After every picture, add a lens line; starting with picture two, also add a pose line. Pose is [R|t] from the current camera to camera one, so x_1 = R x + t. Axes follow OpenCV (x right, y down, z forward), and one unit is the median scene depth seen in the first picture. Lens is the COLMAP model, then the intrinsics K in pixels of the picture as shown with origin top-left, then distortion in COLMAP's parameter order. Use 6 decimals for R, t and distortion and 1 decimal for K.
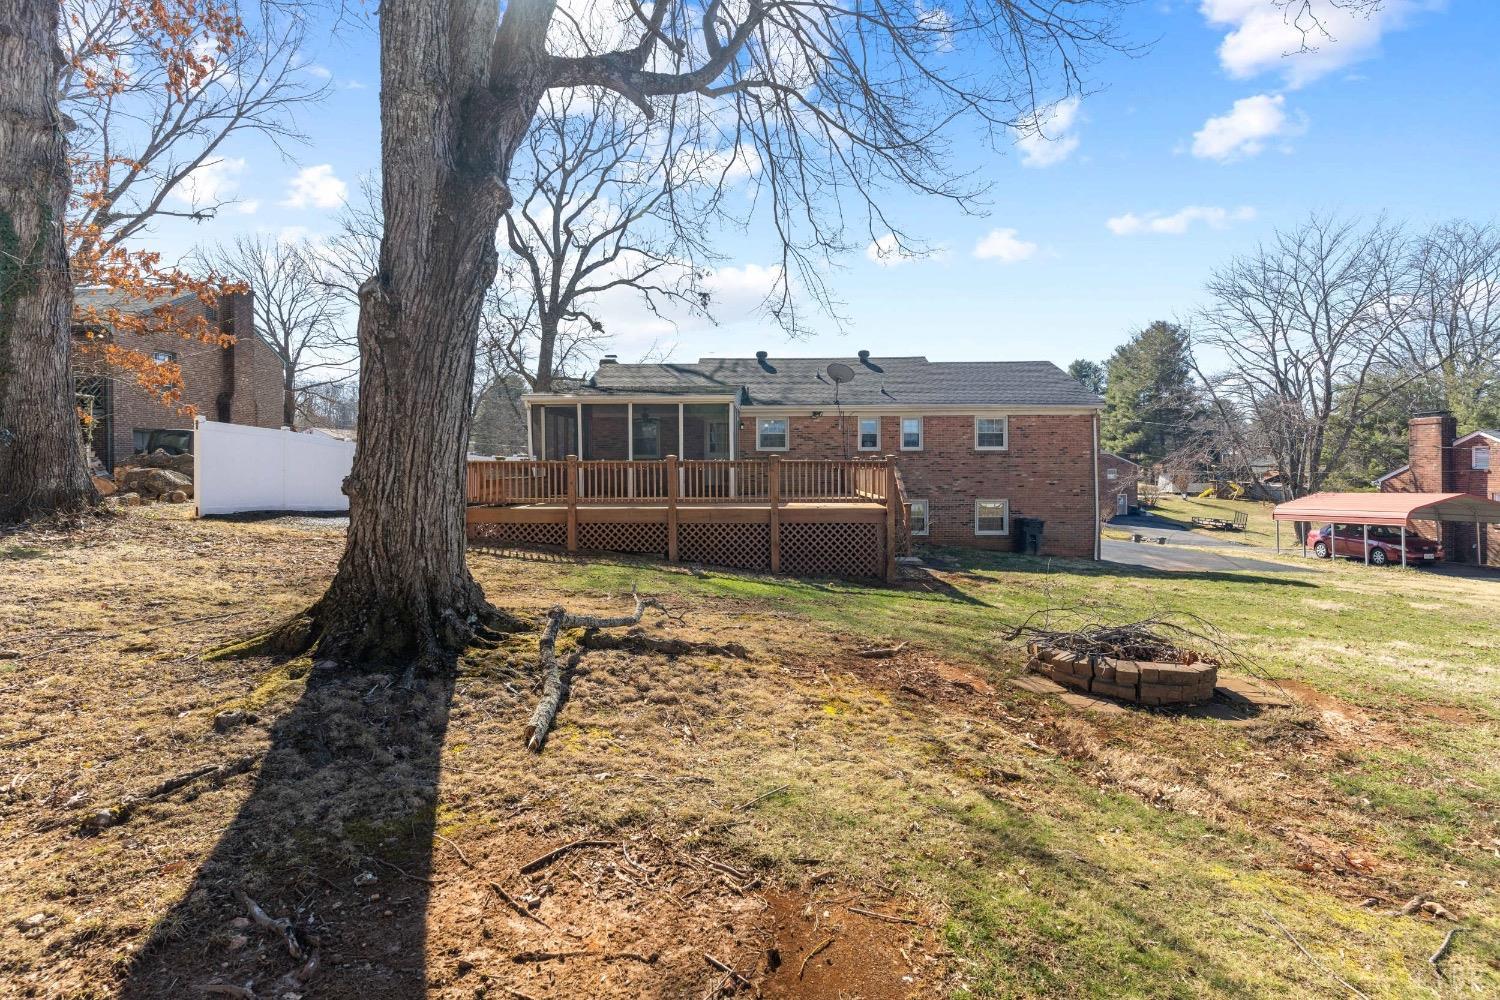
lens RADIAL K [[724.6, 0, 765.2], [0, 724.6, 466.6], [0, 0, 1]] dist [-0.001440, 0.001711]
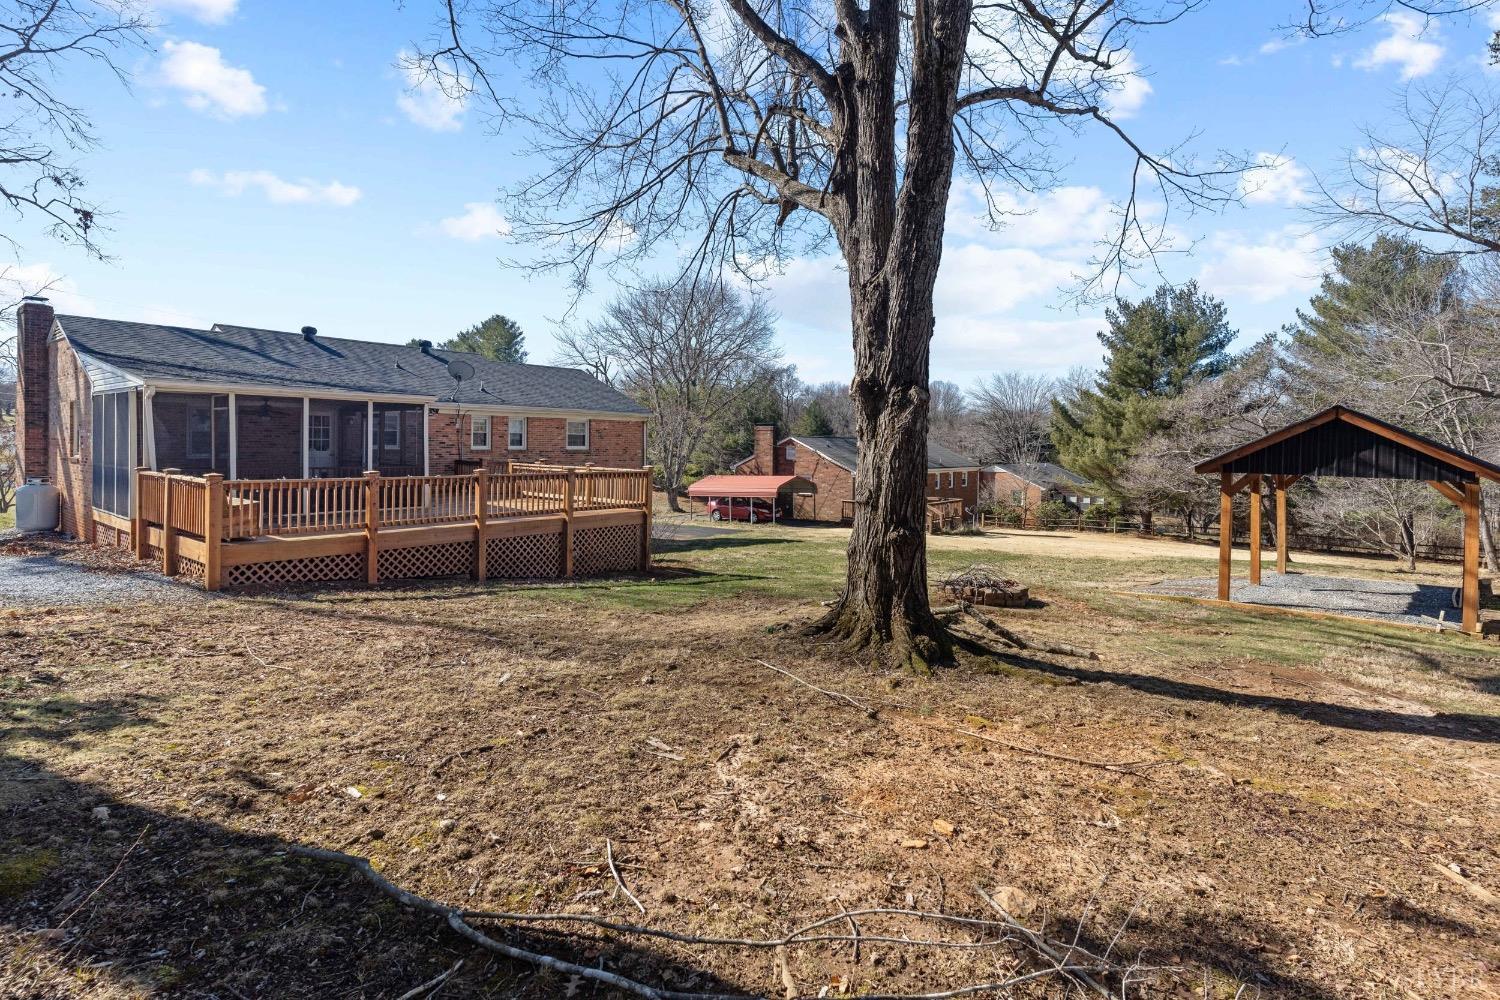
lens RADIAL K [[724.6, 0, 738.2], [0, 724.6, 454.2], [0, 0, 1]] dist [-0.001440, 0.001711]
pose [[0.622049, -0.001245, 0.782977, -0.407262], [-0.014155, 0.999817, 0.012836, -0.032405], [-0.782850, -0.019068, 0.621918, 0.088272]]
